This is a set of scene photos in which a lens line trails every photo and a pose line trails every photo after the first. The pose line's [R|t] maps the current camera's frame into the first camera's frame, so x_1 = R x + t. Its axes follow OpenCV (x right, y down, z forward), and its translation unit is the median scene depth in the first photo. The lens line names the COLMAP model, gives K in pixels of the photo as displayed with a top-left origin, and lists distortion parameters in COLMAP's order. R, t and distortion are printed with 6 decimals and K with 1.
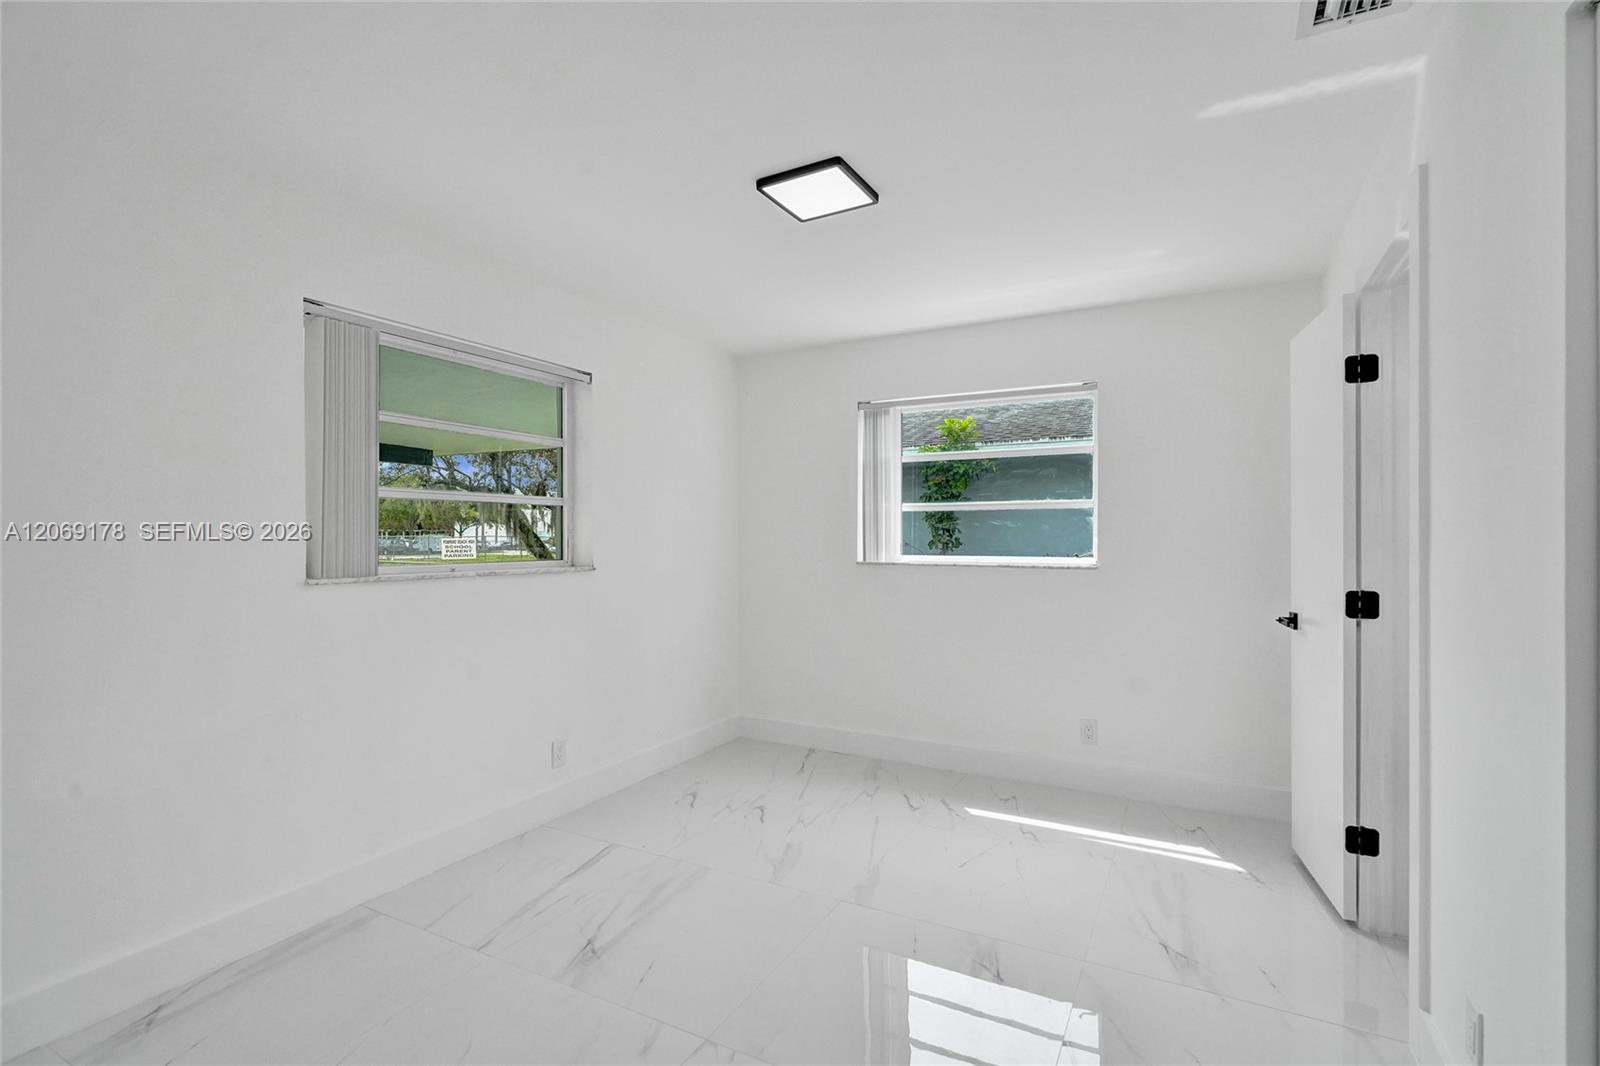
lens RADIAL K [[738.0, 0, 803.2], [0, 738.0, 538.9], [0, 0, 1]] dist [-0.008338, 0.005493]
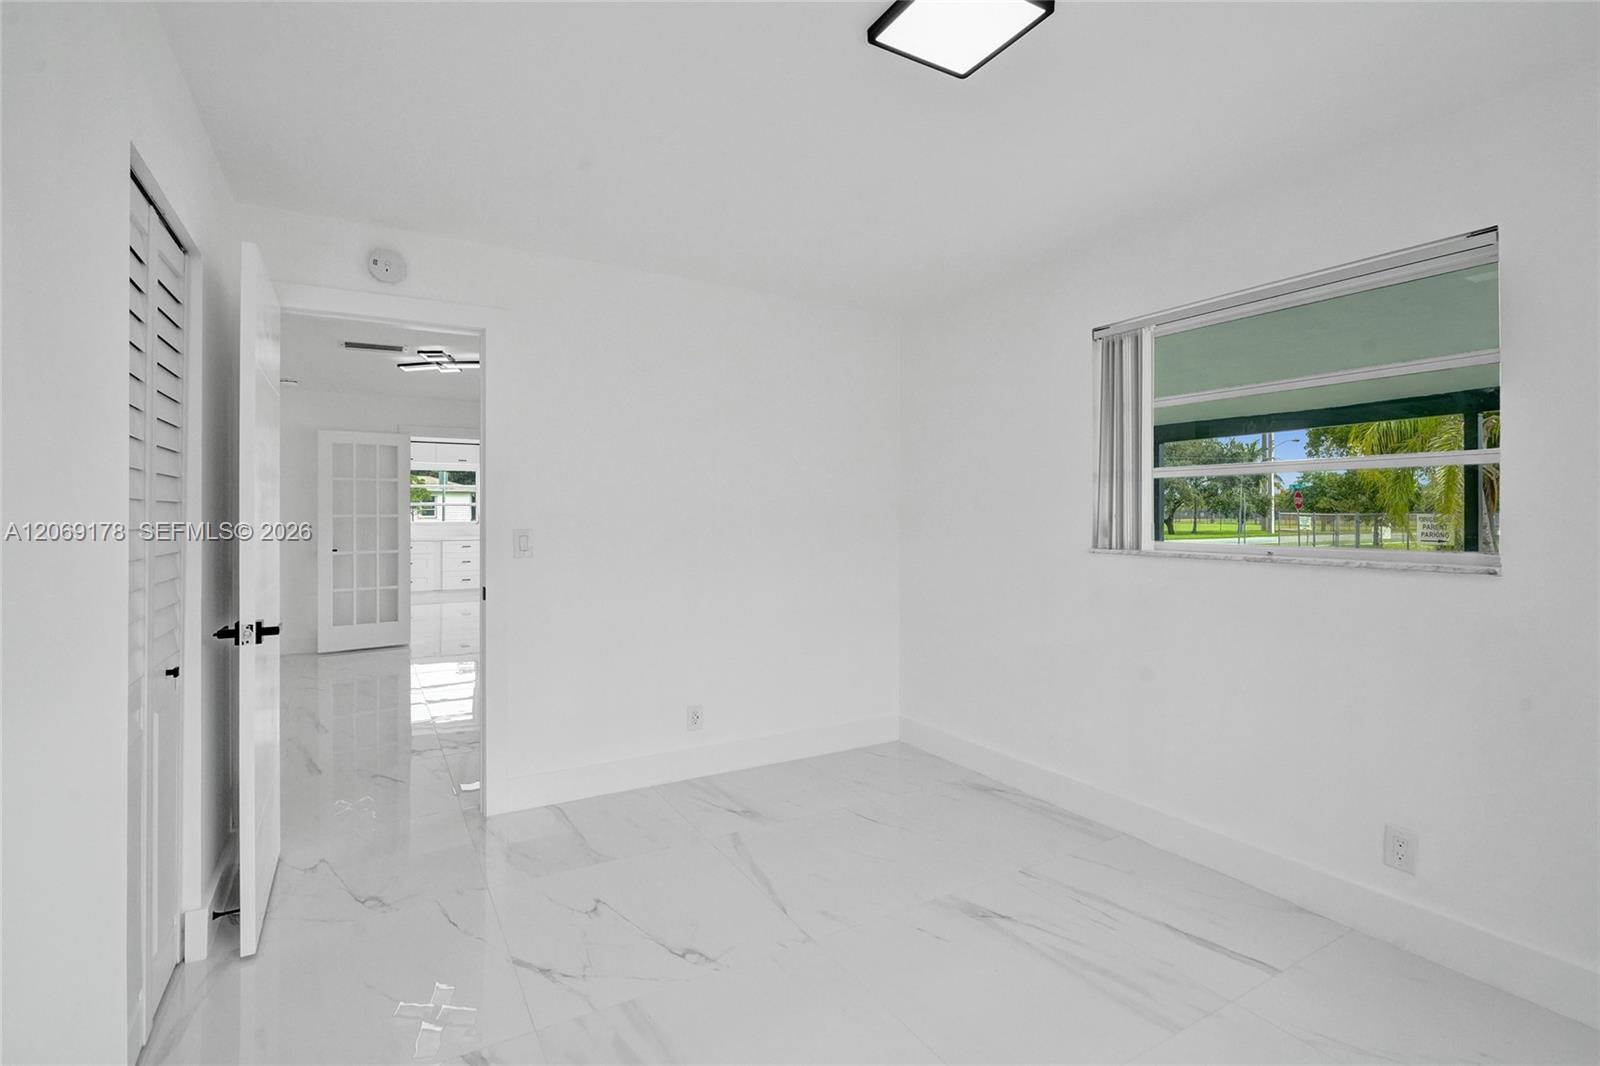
lens RADIAL K [[738.0, 0, 803.4], [0, 738.0, 525.1], [0, 0, 1]] dist [-0.008338, 0.005493]
pose [[-0.517570, 0.011535, -0.855563, 0.608099], [-0.002029, 0.999890, 0.014708, -0.002758], [0.855639, 0.009348, -0.517489, 1.099188]]
